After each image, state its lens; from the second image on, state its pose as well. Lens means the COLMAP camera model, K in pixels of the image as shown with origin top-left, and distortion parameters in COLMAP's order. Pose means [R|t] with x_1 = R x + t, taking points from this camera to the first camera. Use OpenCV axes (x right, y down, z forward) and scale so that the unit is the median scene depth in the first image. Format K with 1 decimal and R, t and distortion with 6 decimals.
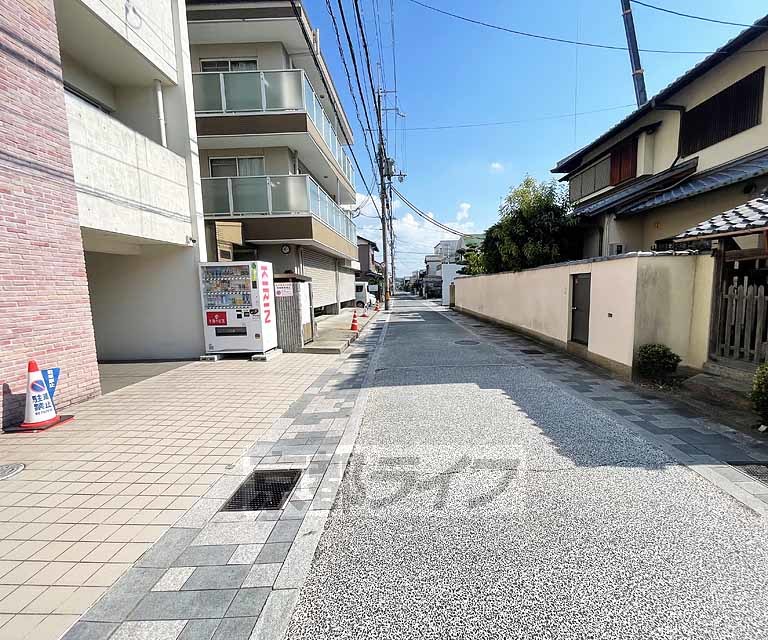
lens RADIAL K [[346.9, 0, 400.8], [0, 346.9, 323.4], [0, 0, 1]] dist [0.002080, -0.000056]
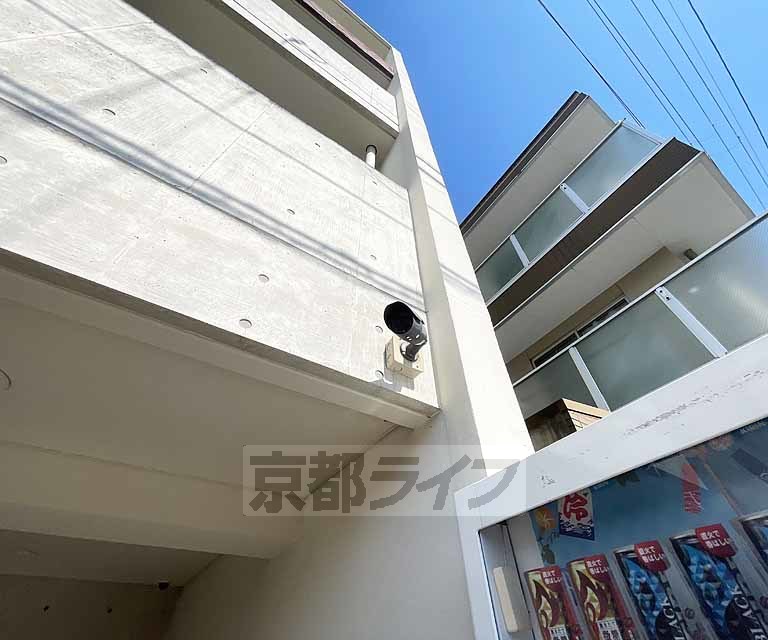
lens RADIAL K [[346.9, 0, 400.8], [0, 346.9, 323.4], [0, 0, 1]] dist [0.002080, -0.000056]
pose [[0.600631, -0.578799, -0.551574, -0.507923], [-0.056773, 0.657260, -0.751523, -0.130511], [0.797508, 0.482703, 0.361910, 0.916532]]
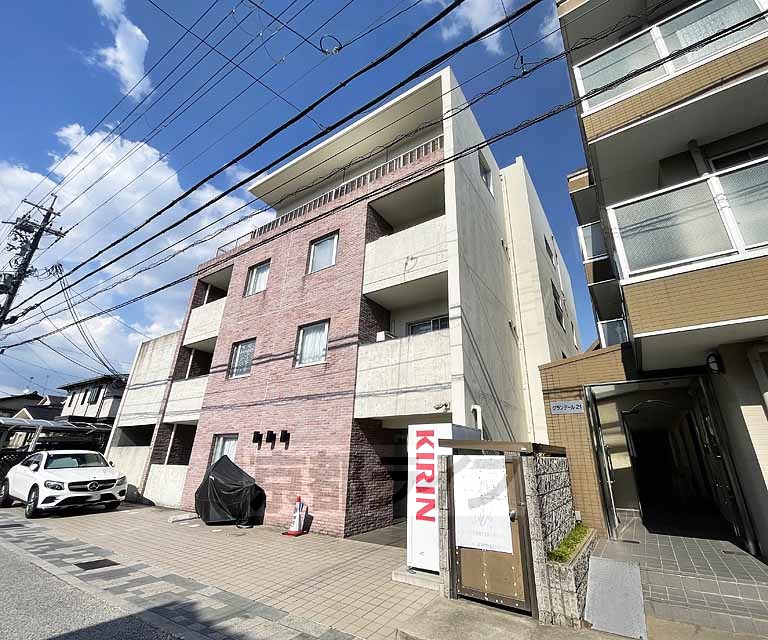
lens RADIAL K [[346.9, 0, 400.8], [0, 346.9, 323.4], [0, 0, 1]] dist [0.002080, -0.000056]
pose [[-0.513722, -0.307601, -0.800919, 0.290791], [-0.098876, 0.948526, -0.300870, -0.152930], [0.852240, -0.075372, -0.517693, 1.375427]]
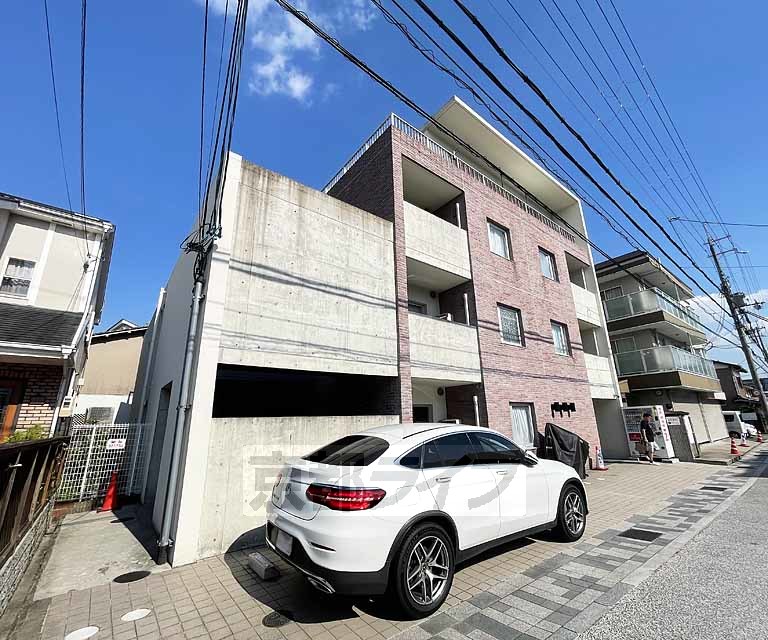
lens RADIAL K [[351.1, 0, 384.0], [0, 351.1, 320.0], [0, 0, 1]] dist [-0.002044, -0.000526]
pose [[0.644517, -0.205456, -0.736468, 0.126167], [-0.072140, 0.942582, -0.326090, 0.107785], [0.761179, 0.263299, 0.592689, -1.347104]]
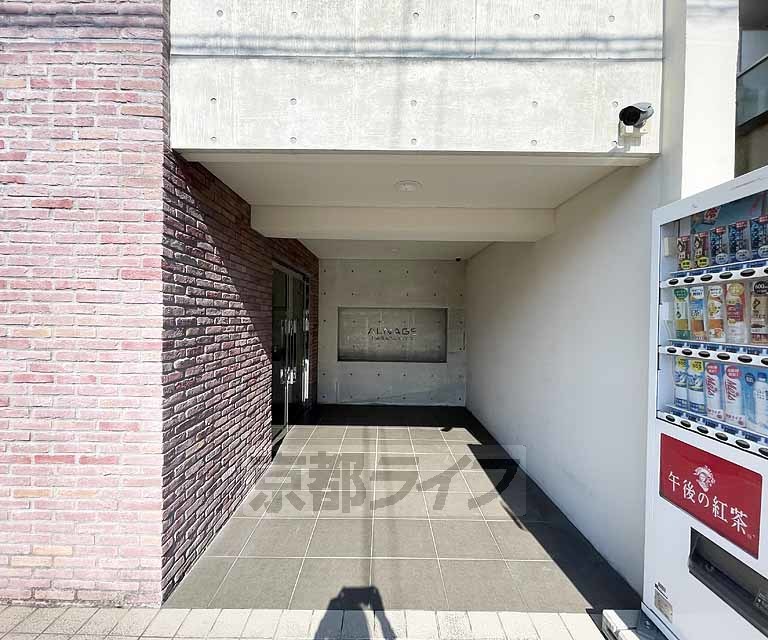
lens RADIAL K [[339.5, 0, 381.4], [0, 339.5, 326.2], [0, 0, 1]] dist [0.003146, -0.000188]
pose [[0.019090, 0.045643, -0.998775, -0.355787], [-0.122583, 0.991528, 0.042968, -0.086279], [0.992275, 0.121613, 0.024523, 0.813791]]
